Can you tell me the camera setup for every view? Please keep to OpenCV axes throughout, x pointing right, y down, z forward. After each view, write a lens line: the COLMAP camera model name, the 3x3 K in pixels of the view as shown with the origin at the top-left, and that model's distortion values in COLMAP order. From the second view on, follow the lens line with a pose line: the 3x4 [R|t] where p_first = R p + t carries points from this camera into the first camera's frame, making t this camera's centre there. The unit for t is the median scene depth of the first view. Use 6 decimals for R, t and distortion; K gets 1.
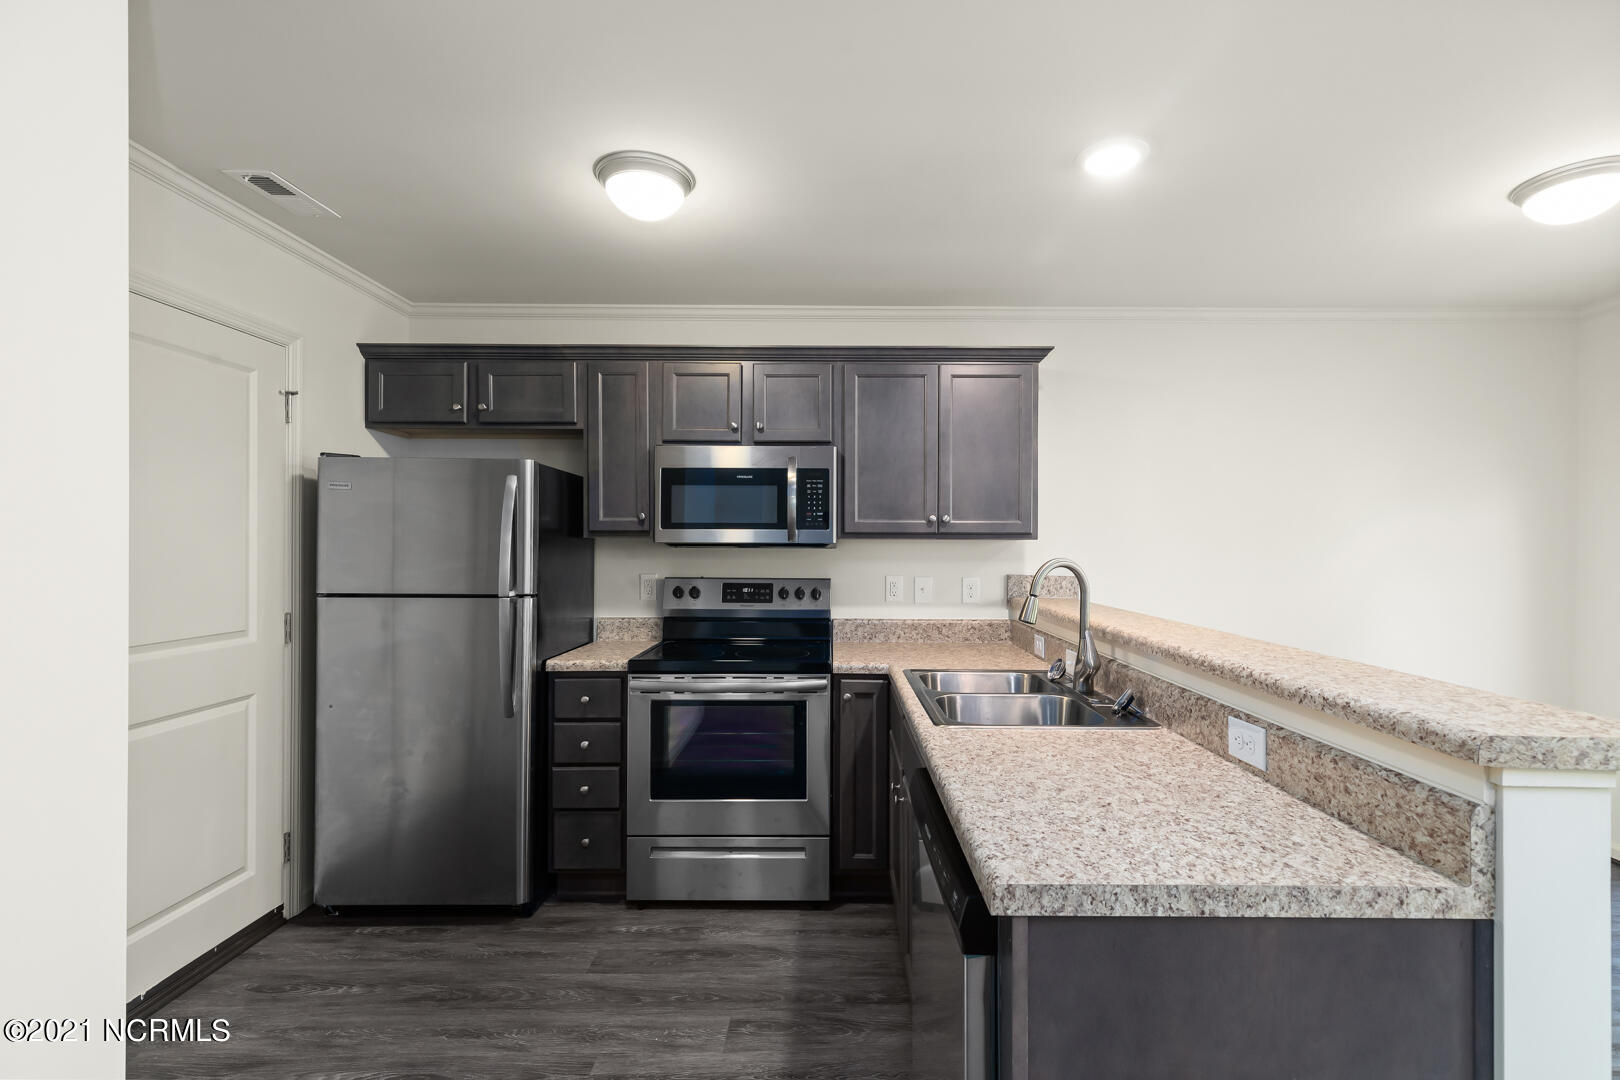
lens RADIAL K [[755.9, 0, 813.9], [0, 755.9, 526.9], [0, 0, 1]] dist [0.015206, 0.000069]
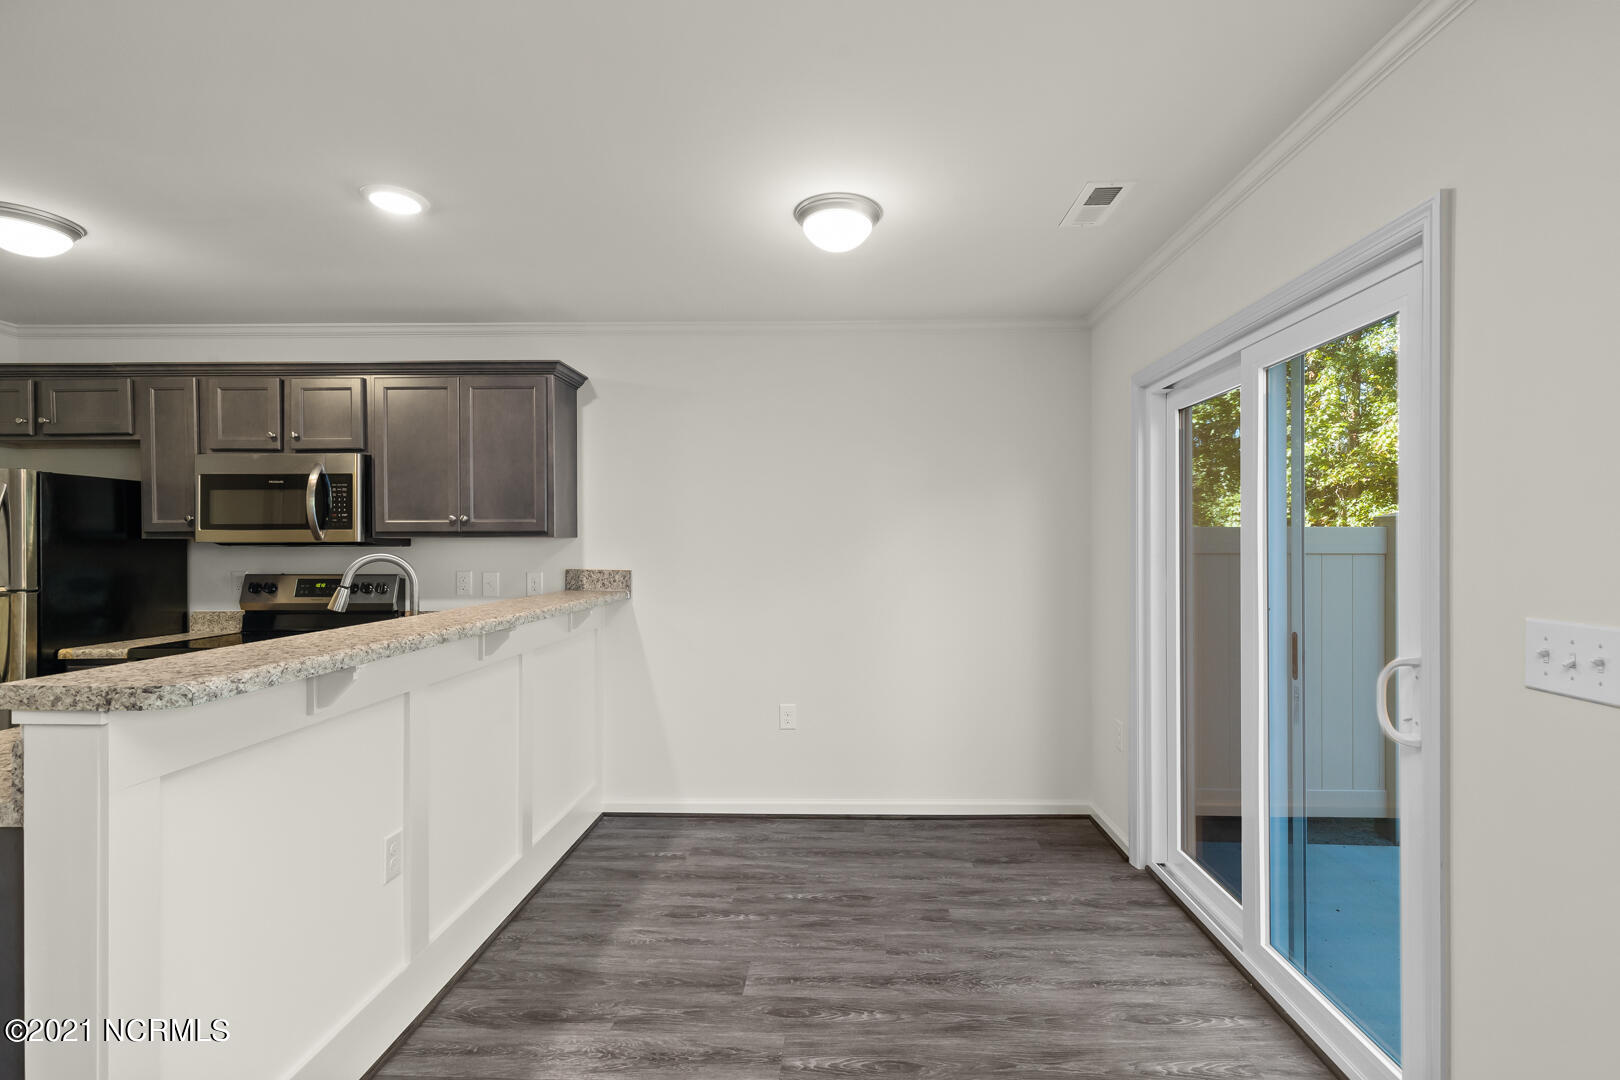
lens RADIAL K [[735.4, 0, 810.0], [0, 735.4, 540.0], [0, 0, 1]] dist [0.038212, 0.000014]
pose [[0.998660, -0.008891, -0.050988, 0.724740], [0.009477, 0.999892, 0.011259, 0.013082], [0.050882, -0.011727, 0.998636, -0.048831]]
